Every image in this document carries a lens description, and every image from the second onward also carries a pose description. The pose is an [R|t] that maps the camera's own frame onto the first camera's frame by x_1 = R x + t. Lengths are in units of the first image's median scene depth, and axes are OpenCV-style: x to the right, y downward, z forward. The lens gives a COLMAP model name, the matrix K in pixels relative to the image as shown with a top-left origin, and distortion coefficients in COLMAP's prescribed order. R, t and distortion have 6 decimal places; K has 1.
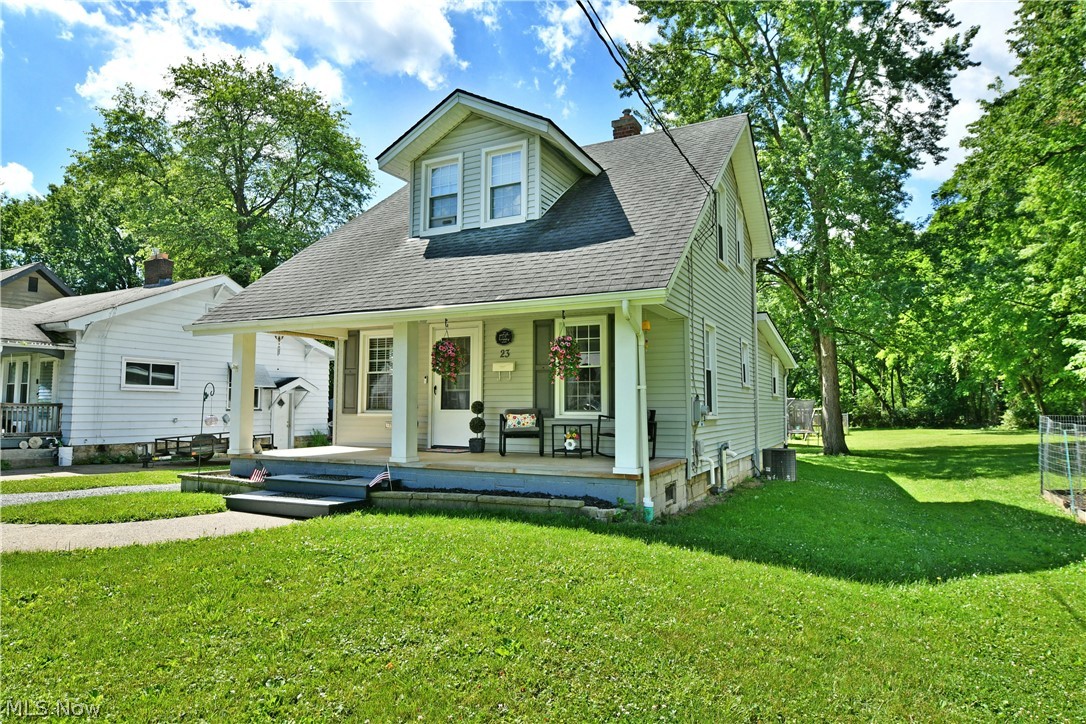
lens RADIAL K [[656.9, 0, 481.8], [0, 656.9, 356.3], [0, 0, 1]] dist [-0.009704, -0.002649]
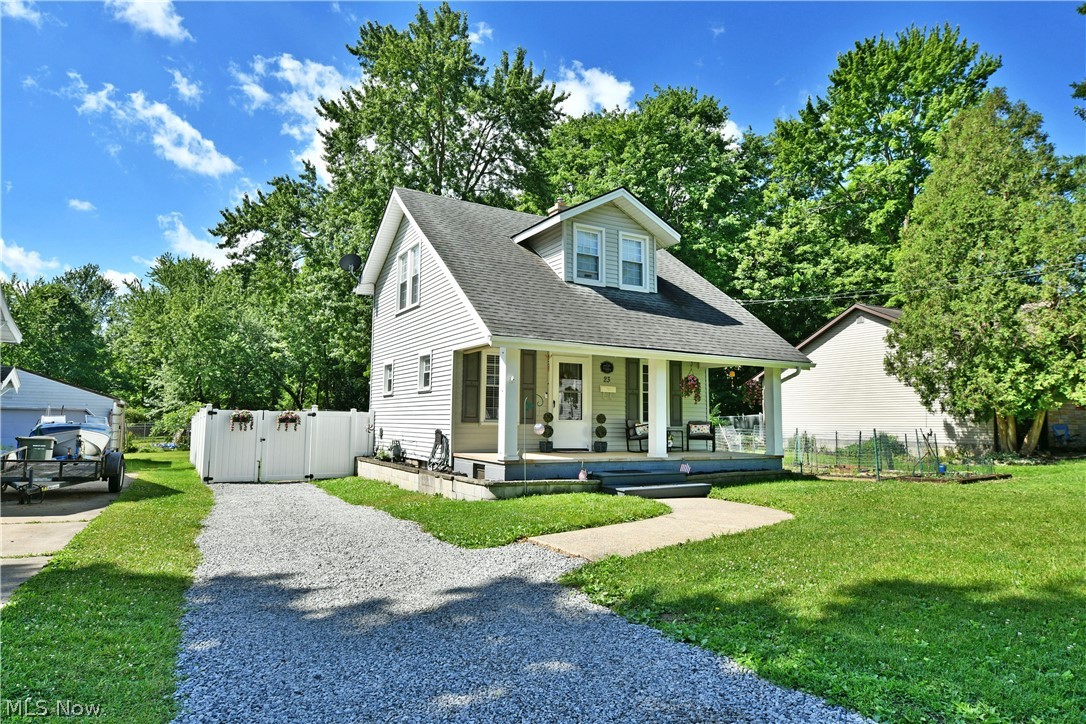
lens RADIAL K [[661.4, 0, 535.5], [0, 661.4, 358.3], [0, 0, 1]] dist [-0.011873, -0.003900]
pose [[0.553208, 0.086198, 0.828571, -1.213728], [-0.075060, 0.995744, -0.053474, 0.037501], [-0.829655, -0.032610, 0.557324, 0.360015]]
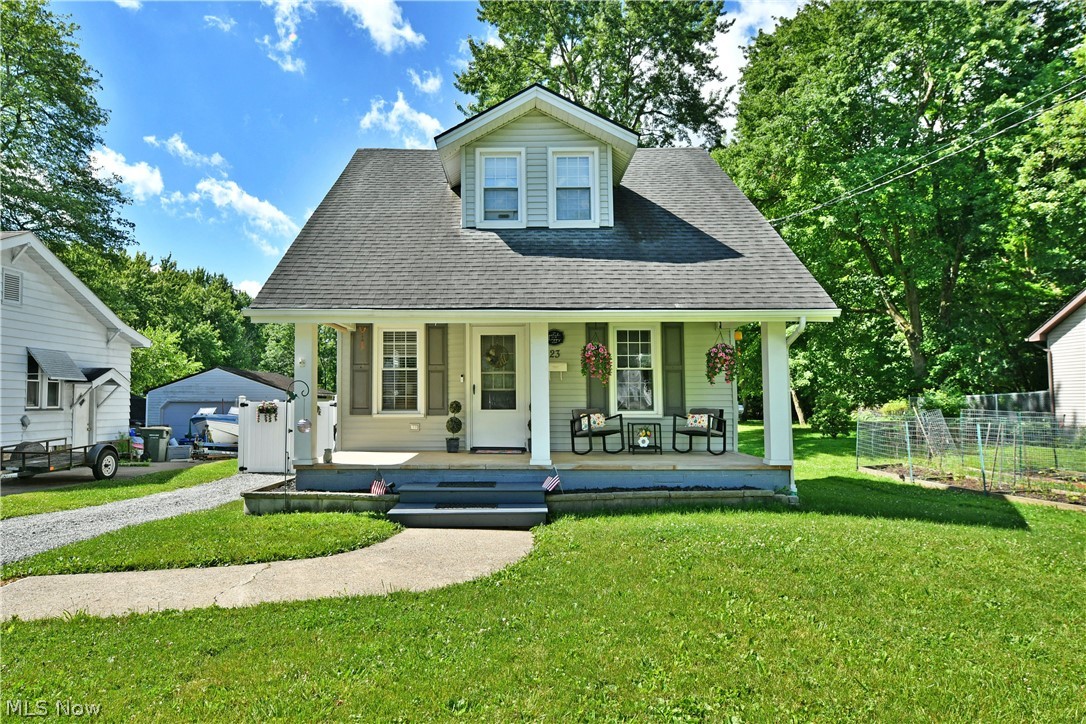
lens RADIAL K [[683.2, 0, 543.0], [0, 683.2, 362.0], [0, 0, 1]] dist [-0.002453, -0.029784]
pose [[0.895604, 0.022110, 0.444303, -0.454897], [-0.030523, 0.999465, 0.011791, -0.003216], [-0.443805, -0.024122, 0.895799, 0.069976]]
